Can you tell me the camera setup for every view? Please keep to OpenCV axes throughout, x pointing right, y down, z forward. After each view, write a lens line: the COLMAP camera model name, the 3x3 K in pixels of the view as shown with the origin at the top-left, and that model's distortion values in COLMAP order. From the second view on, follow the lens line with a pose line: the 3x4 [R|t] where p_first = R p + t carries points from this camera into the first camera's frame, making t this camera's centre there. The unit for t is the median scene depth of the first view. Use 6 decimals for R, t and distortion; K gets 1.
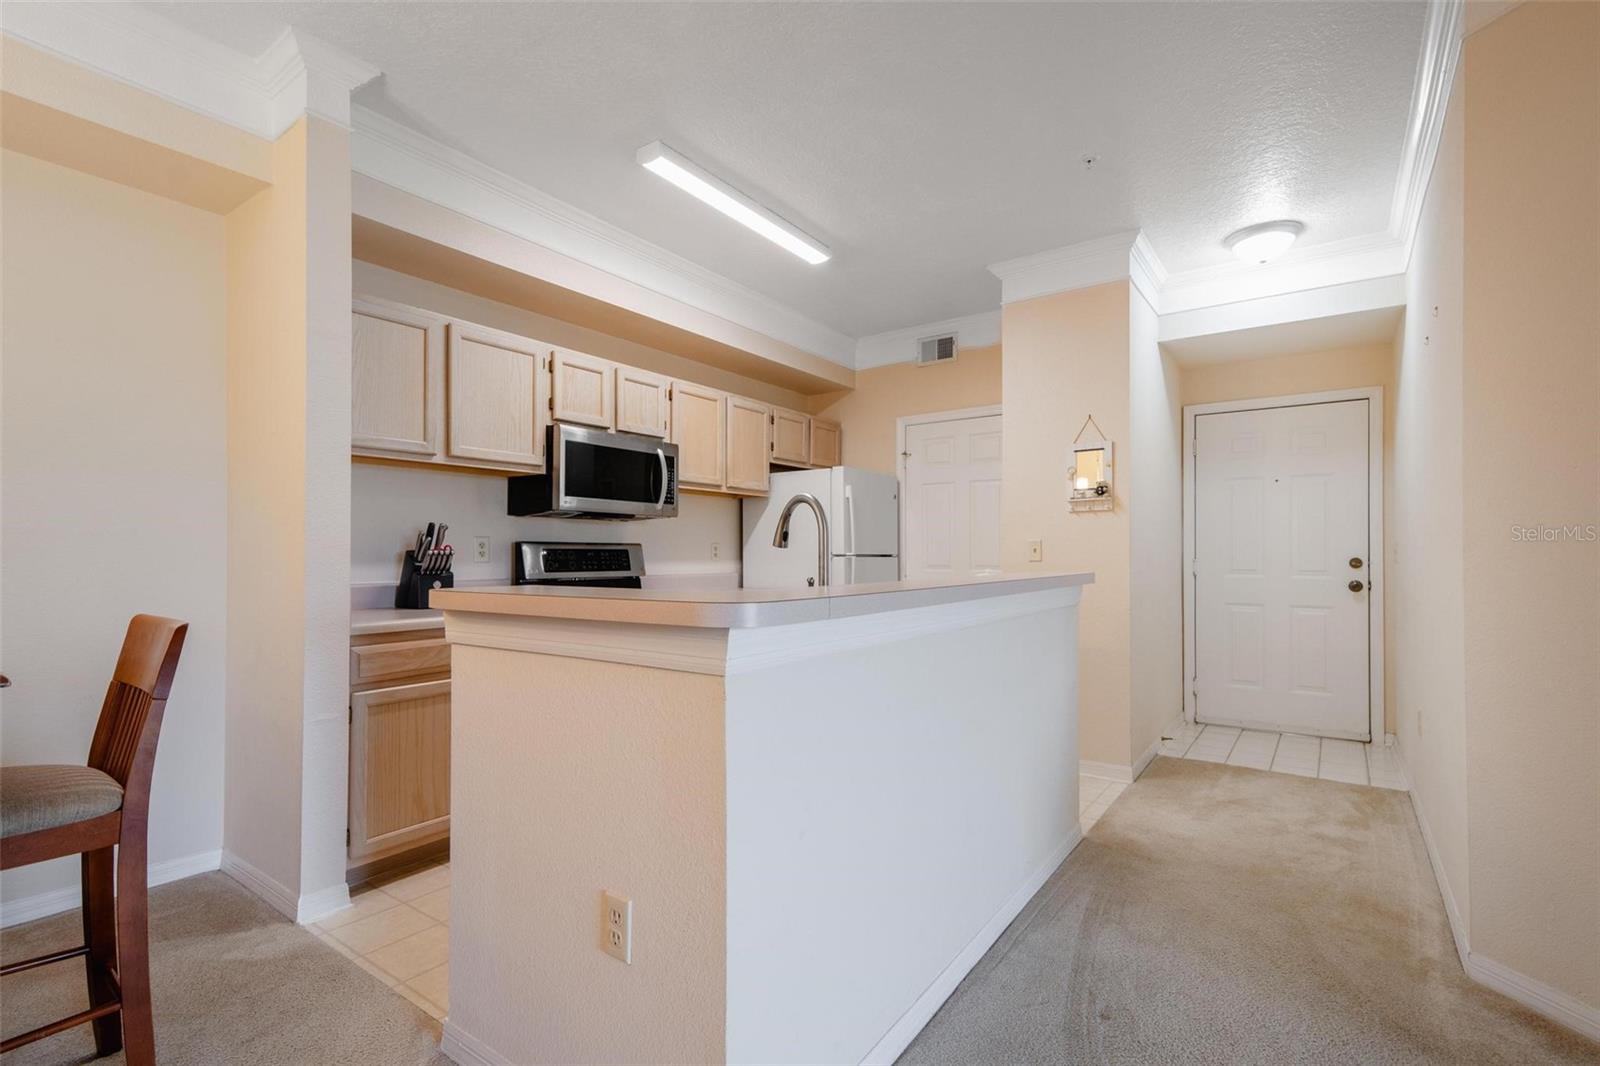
lens RADIAL K [[741.1, 0, 798.1], [0, 741.1, 548.9], [0, 0, 1]] dist [0.010306, -0.002337]
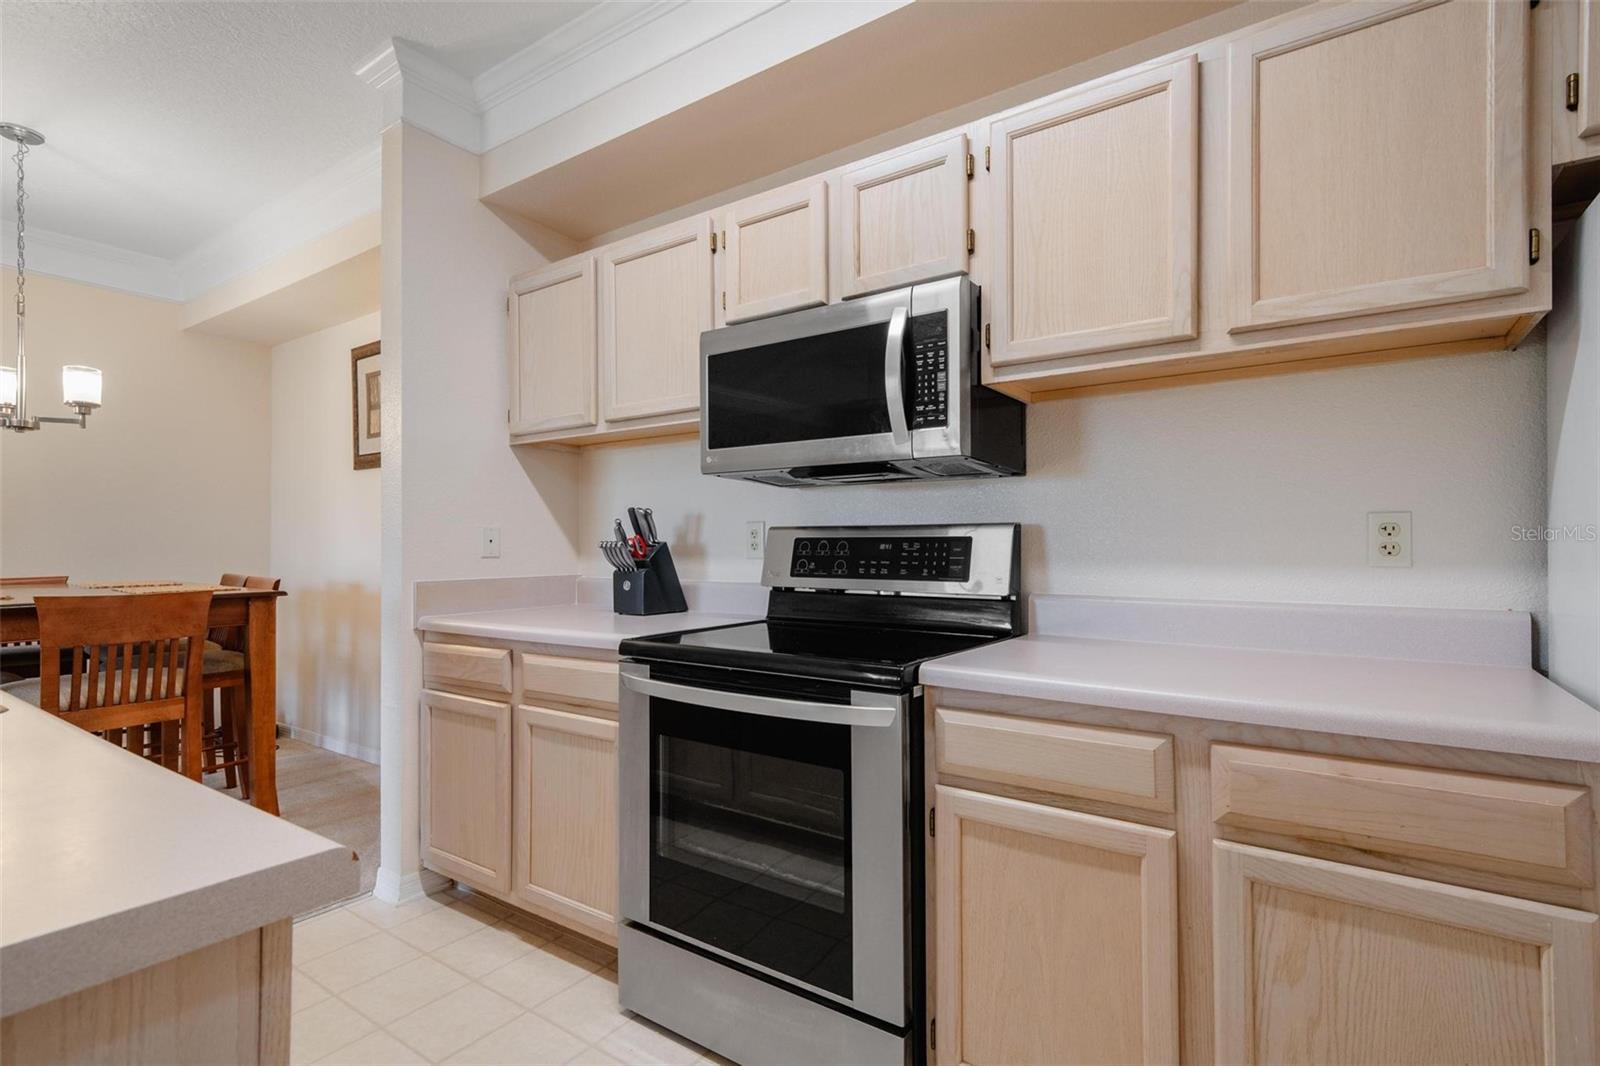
lens RADIAL K [[741.1, 0, 789.6], [0, 741.1, 537.1], [0, 0, 1]] dist [0.010306, -0.002337]
pose [[0.015587, -0.013039, -0.999793, 0.250555], [0.006962, 0.999892, -0.012931, 0.006878], [0.999854, -0.006759, 0.015676, 0.949735]]
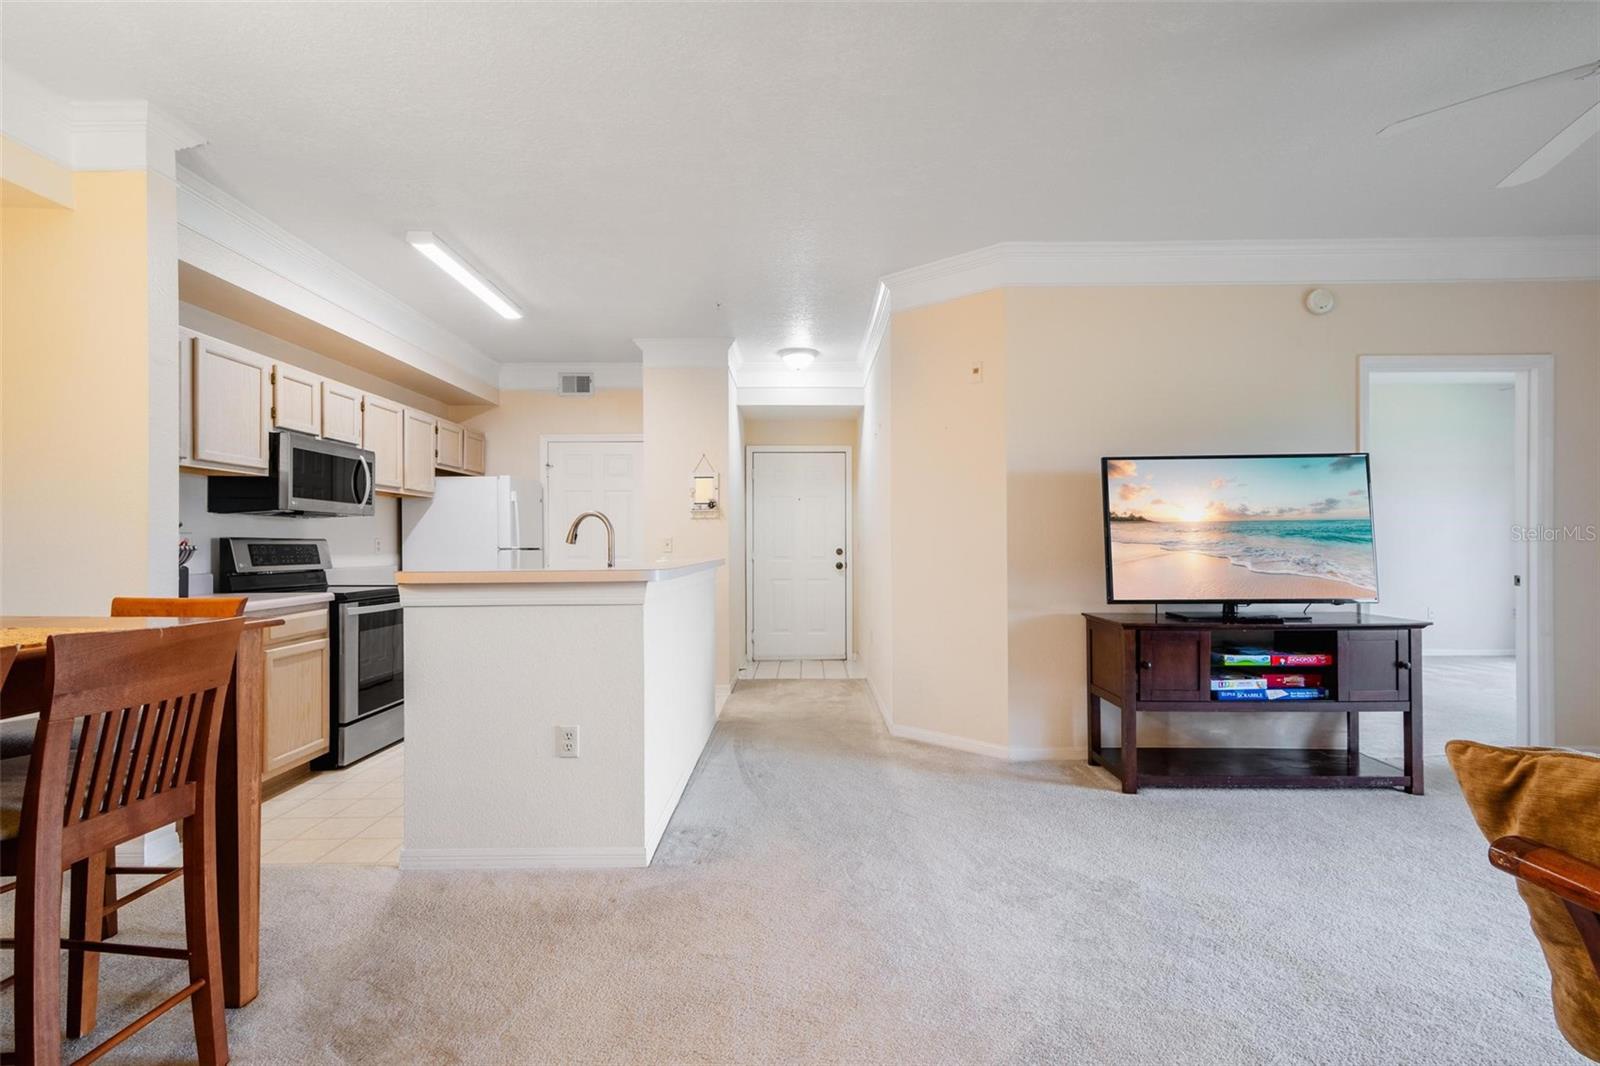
lens RADIAL K [[741.1, 0, 804.5], [0, 741.1, 538.1], [0, 0, 1]] dist [0.010306, -0.002337]
pose [[0.812538, 0.002489, 0.582902, -0.306596], [-0.000023, 0.999991, -0.004238, -0.004191], [-0.582908, 0.003430, 0.812531, -0.326305]]
